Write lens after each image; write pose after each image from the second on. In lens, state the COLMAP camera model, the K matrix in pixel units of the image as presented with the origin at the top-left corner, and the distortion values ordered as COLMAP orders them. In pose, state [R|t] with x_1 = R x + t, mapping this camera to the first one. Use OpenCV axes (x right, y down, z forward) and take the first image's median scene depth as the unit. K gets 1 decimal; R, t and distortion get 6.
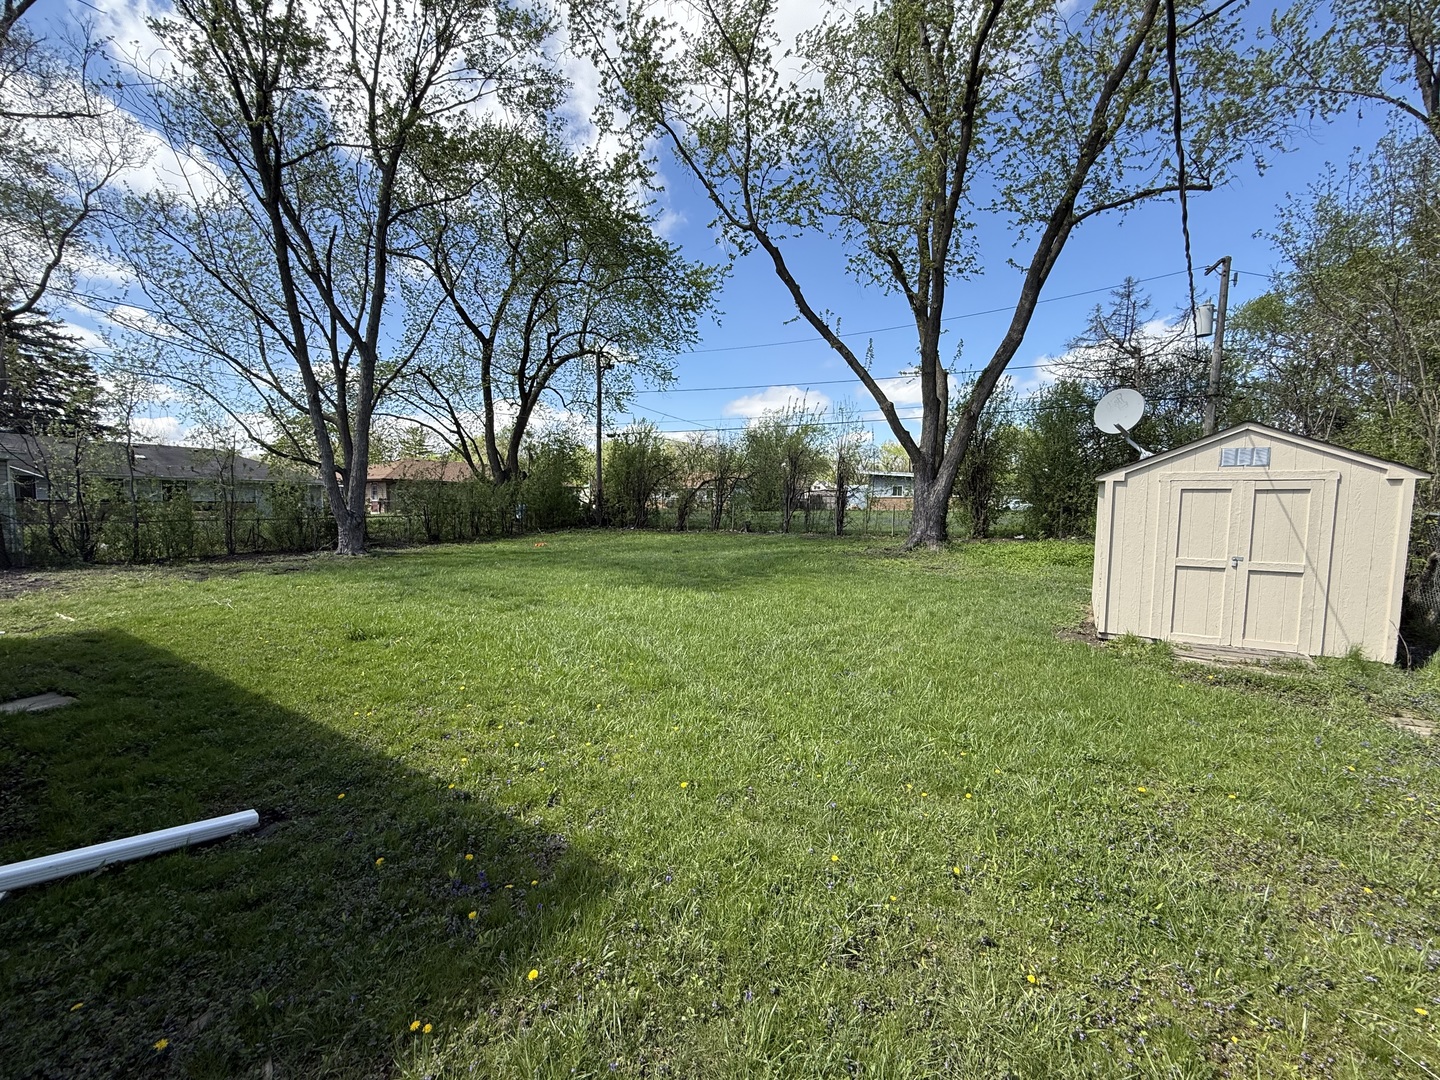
lens RADIAL K [[571.5, 0, 723.9], [0, 571.5, 538.9], [0, 0, 1]] dist [0.000052, -0.000527]
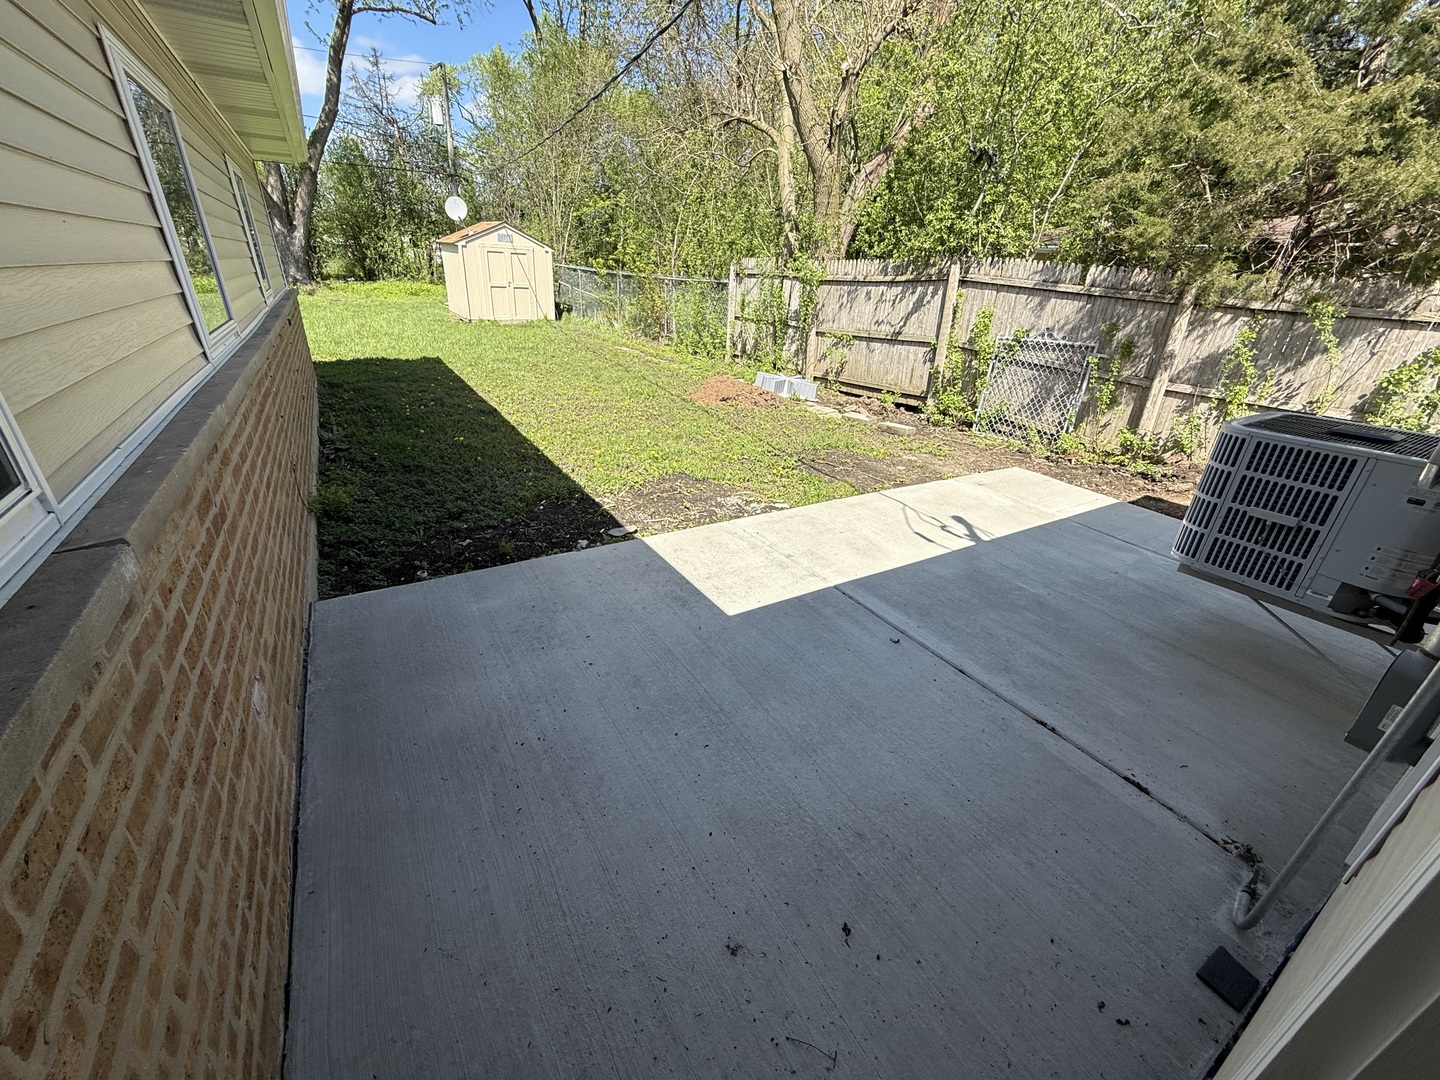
lens RADIAL K [[571.5, 0, 718.9], [0, 571.5, 539.3], [0, 0, 1]] dist [0.000052, -0.000527]
pose [[0.422889, -0.375315, 0.824805, -0.589121], [0.013899, 0.912778, 0.408220, 0.024730], [-0.906075, -0.161168, 0.391220, -0.490038]]
